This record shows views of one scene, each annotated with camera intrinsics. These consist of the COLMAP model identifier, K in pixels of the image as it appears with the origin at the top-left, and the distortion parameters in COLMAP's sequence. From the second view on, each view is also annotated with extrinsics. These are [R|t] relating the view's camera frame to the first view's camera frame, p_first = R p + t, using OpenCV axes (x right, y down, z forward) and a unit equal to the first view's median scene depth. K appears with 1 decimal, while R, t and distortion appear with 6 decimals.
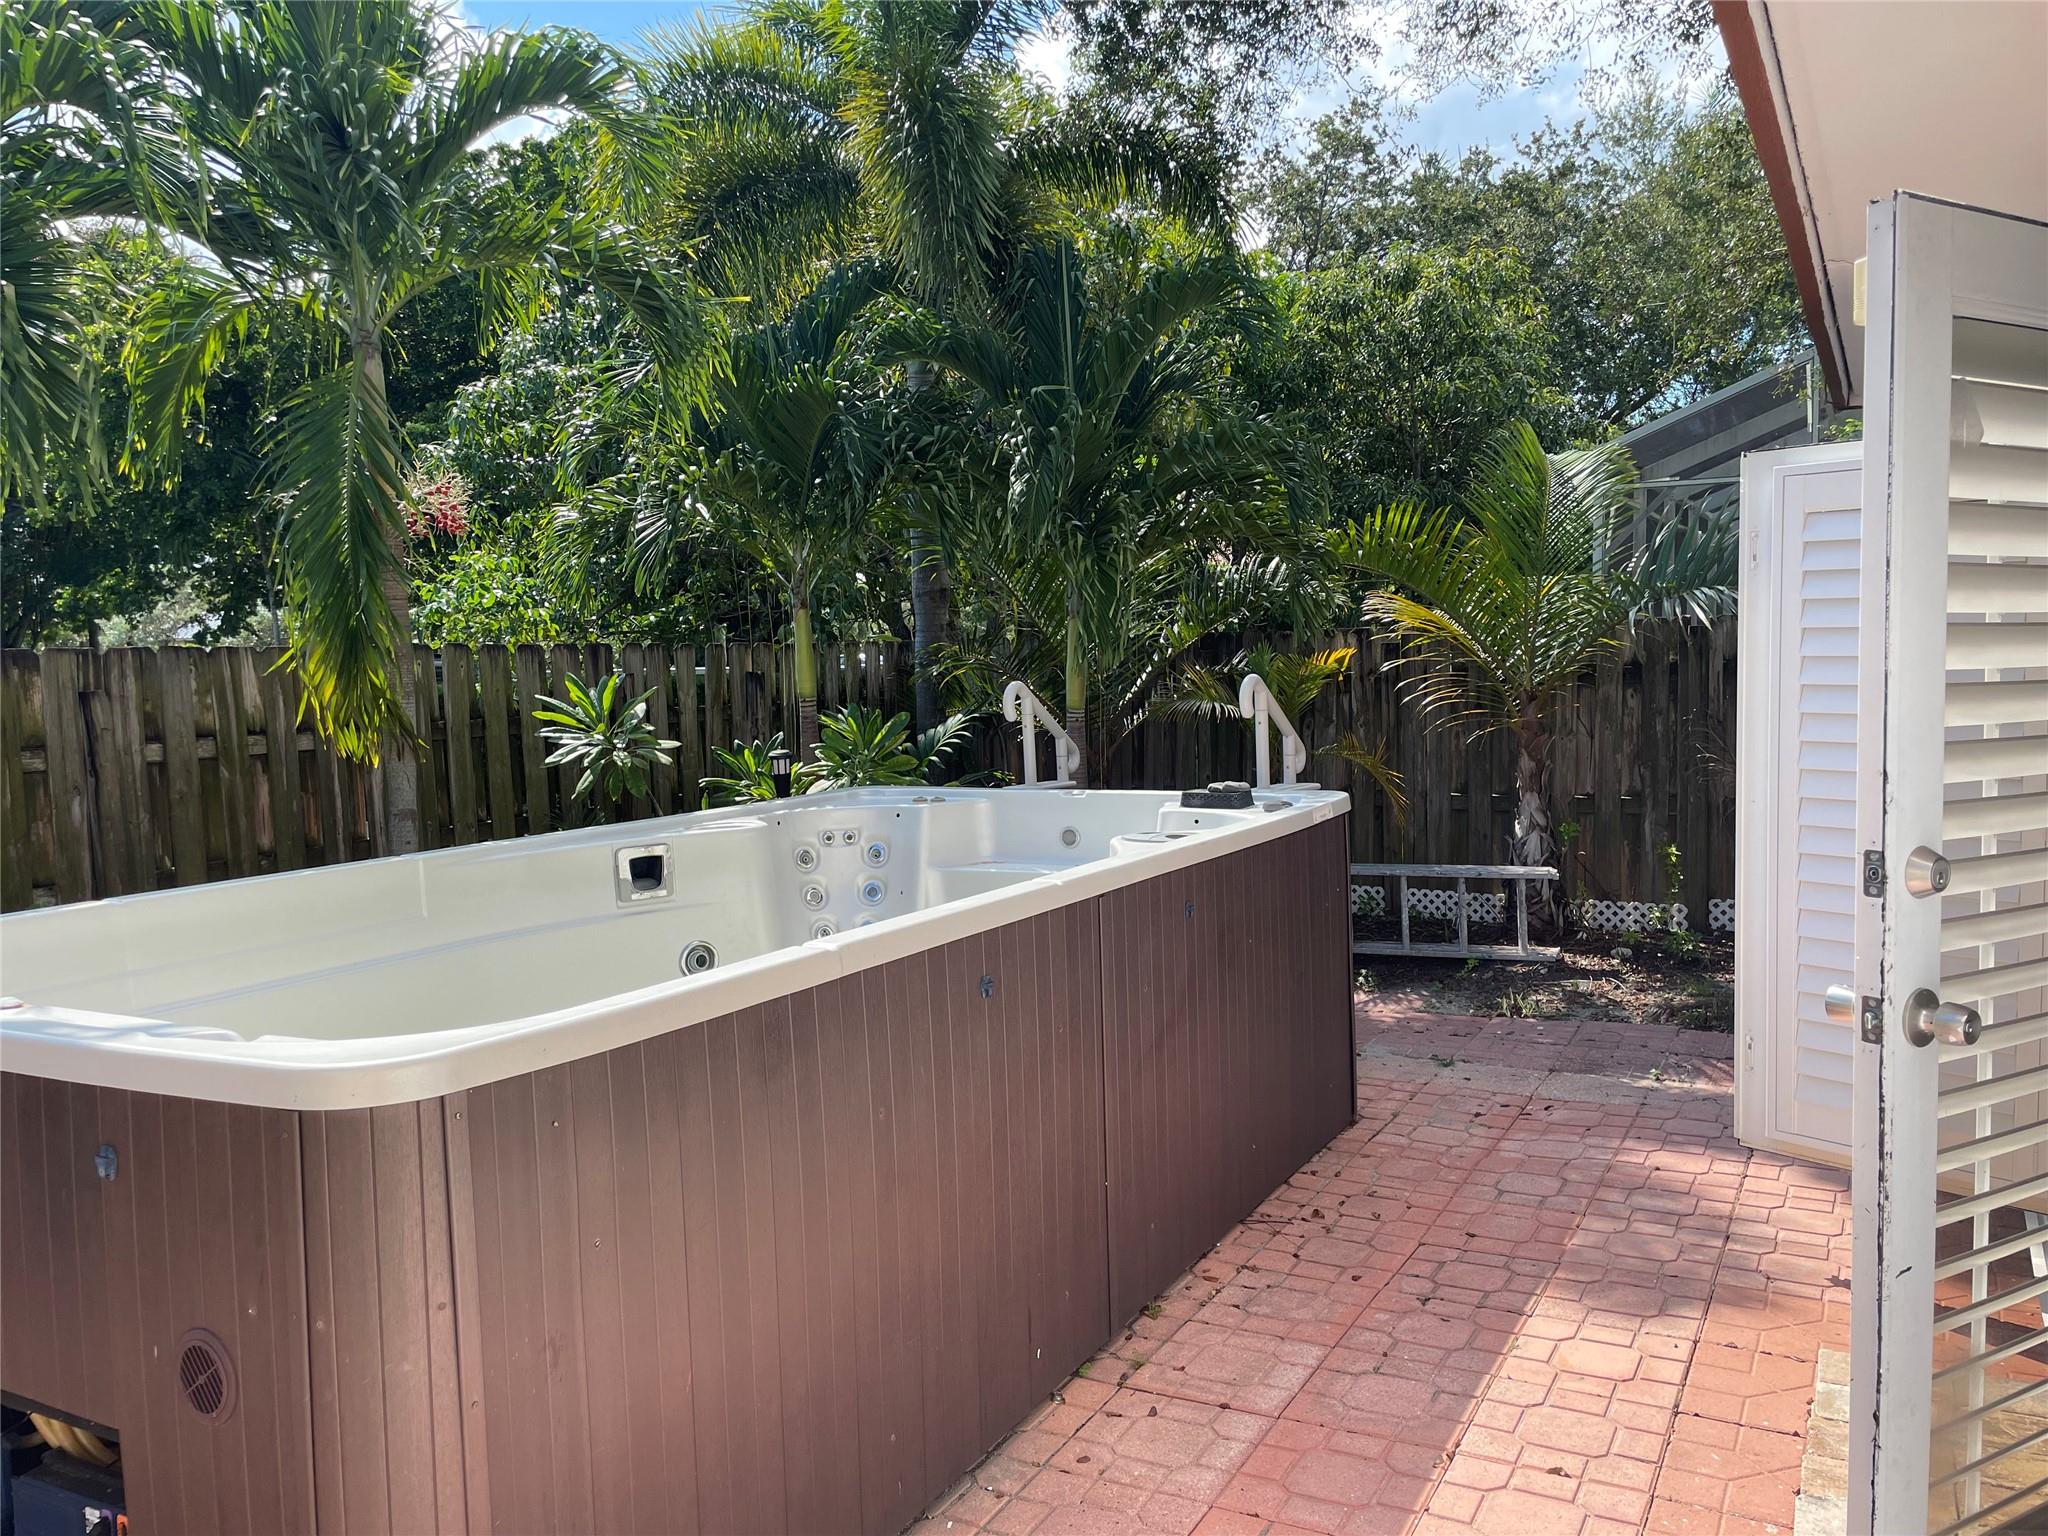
lens RADIAL K [[1548.3, 0, 1033.3], [0, 1548.3, 760.7], [0, 0, 1]] dist [0.095165, -0.121032]
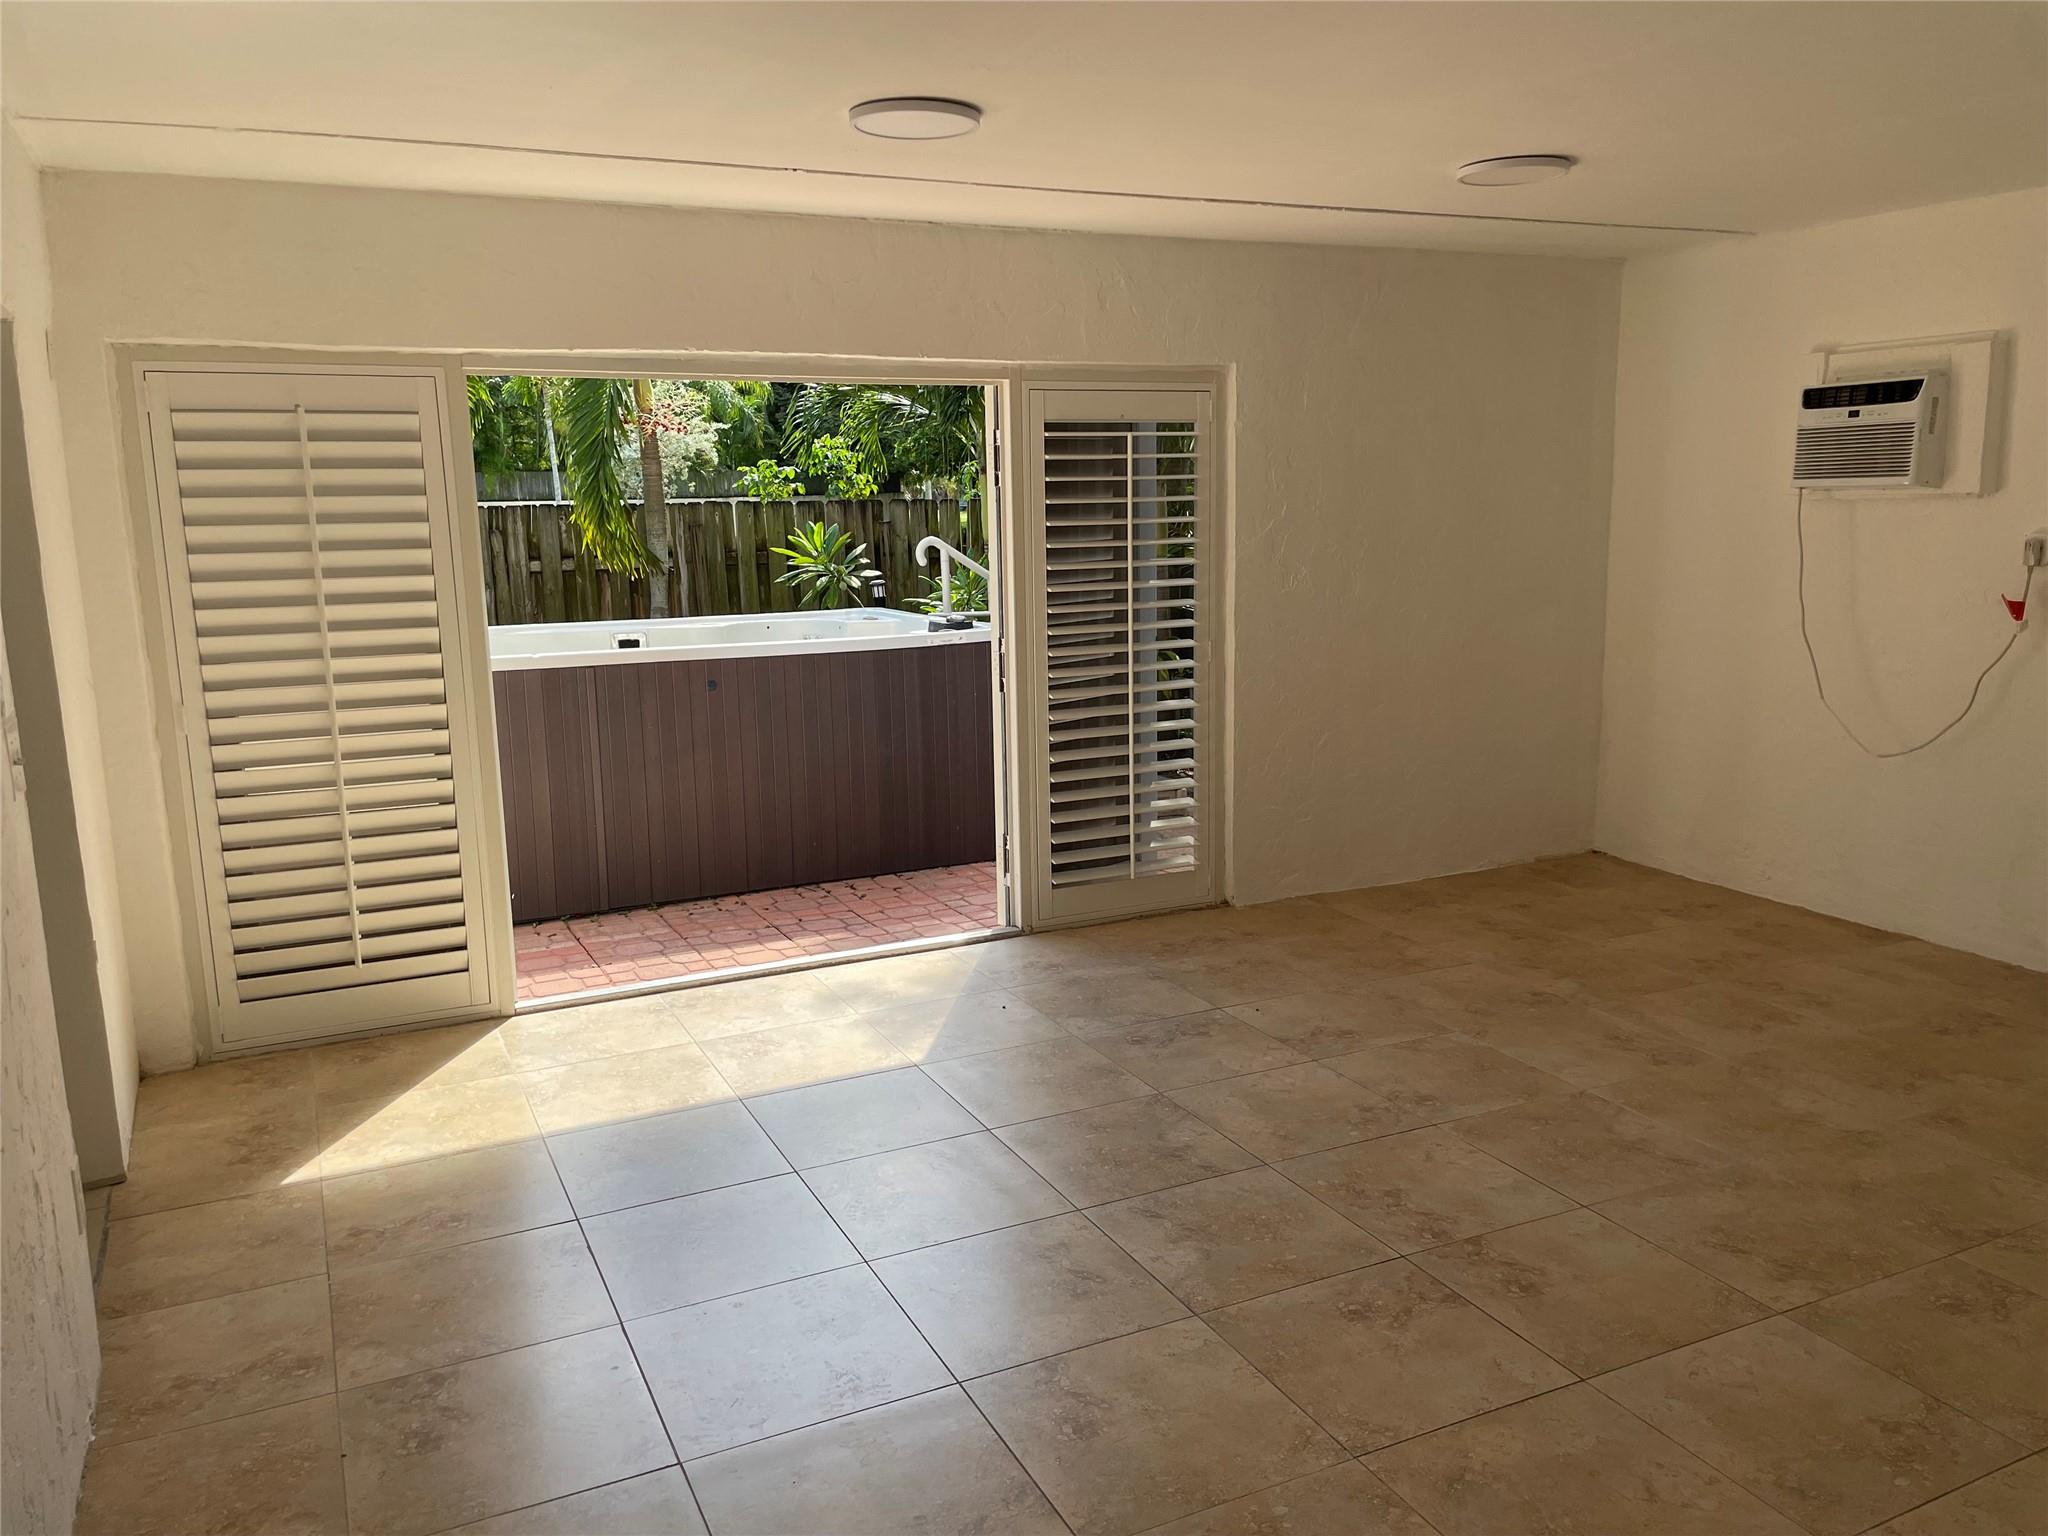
lens RADIAL K [[1548.3, 0, 1017.9], [0, 1548.3, 770.8], [0, 0, 1]] dist [0.095165, -0.121032]
pose [[0.809618, 0.108388, -0.576862, 0.790998], [-0.031240, 0.989366, 0.142049, -0.037758], [0.586125, -0.096985, 0.804395, -0.093308]]
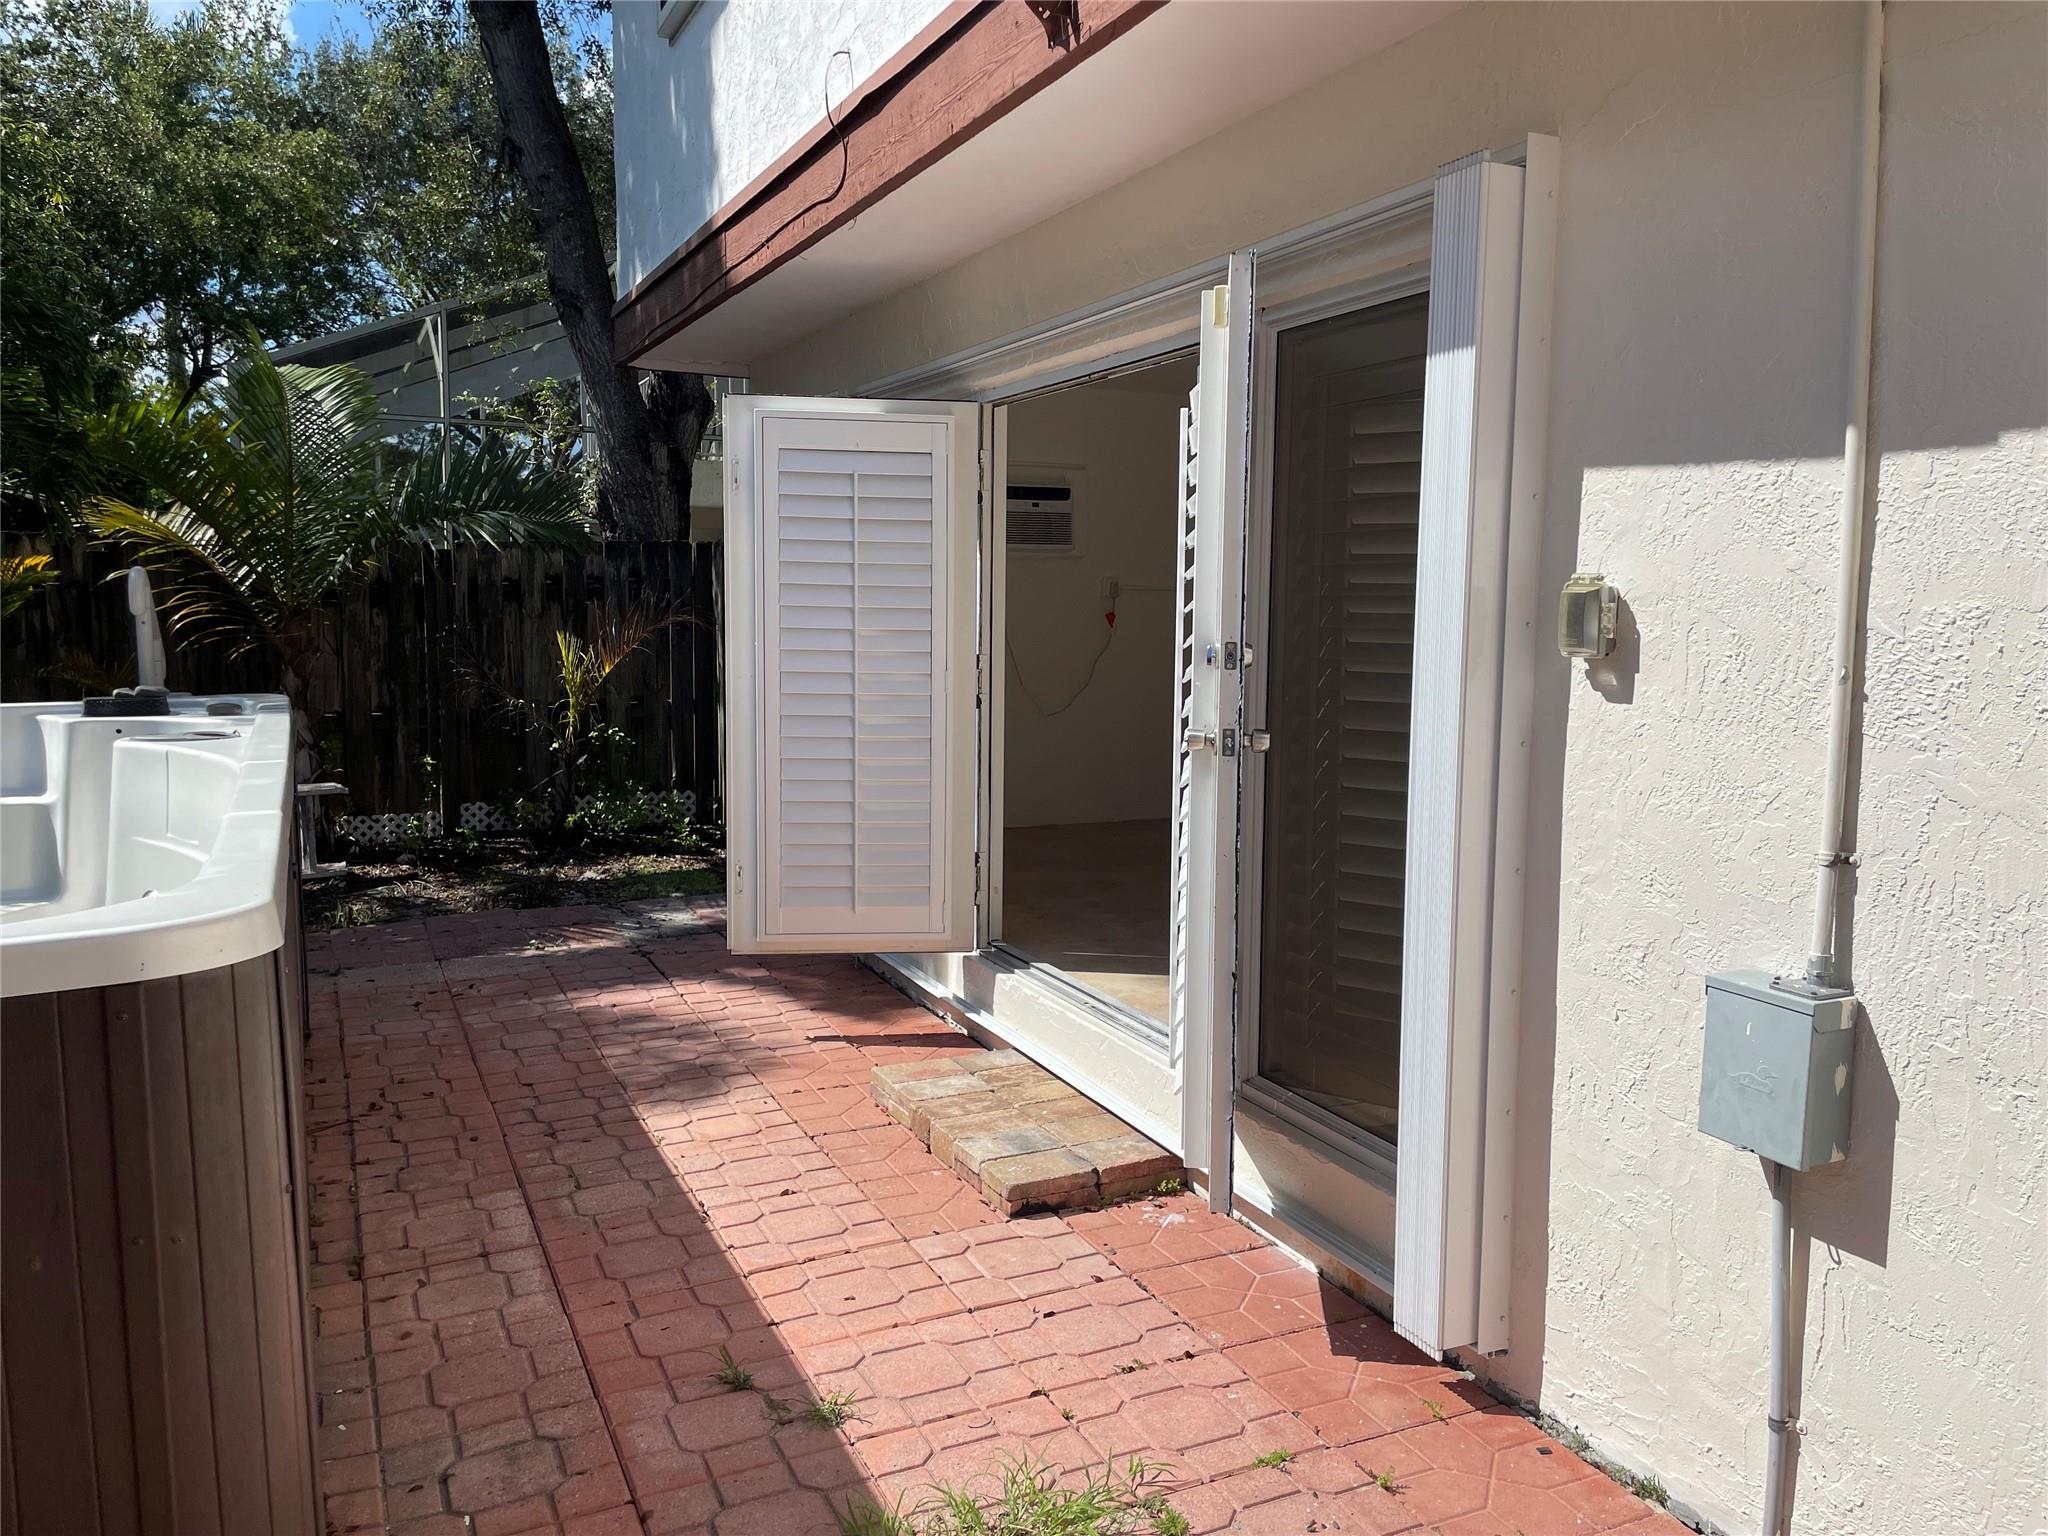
lens RADIAL K [[1548.3, 0, 1043.7], [0, 1548.3, 757.0], [0, 0, 1]] dist [0.095165, -0.121032]
pose [[0.586789, -0.055814, 0.807814, -0.233701], [0.033744, 0.998440, 0.044474, 0.024467], [-0.809037, 0.001162, 0.587757, 0.044628]]
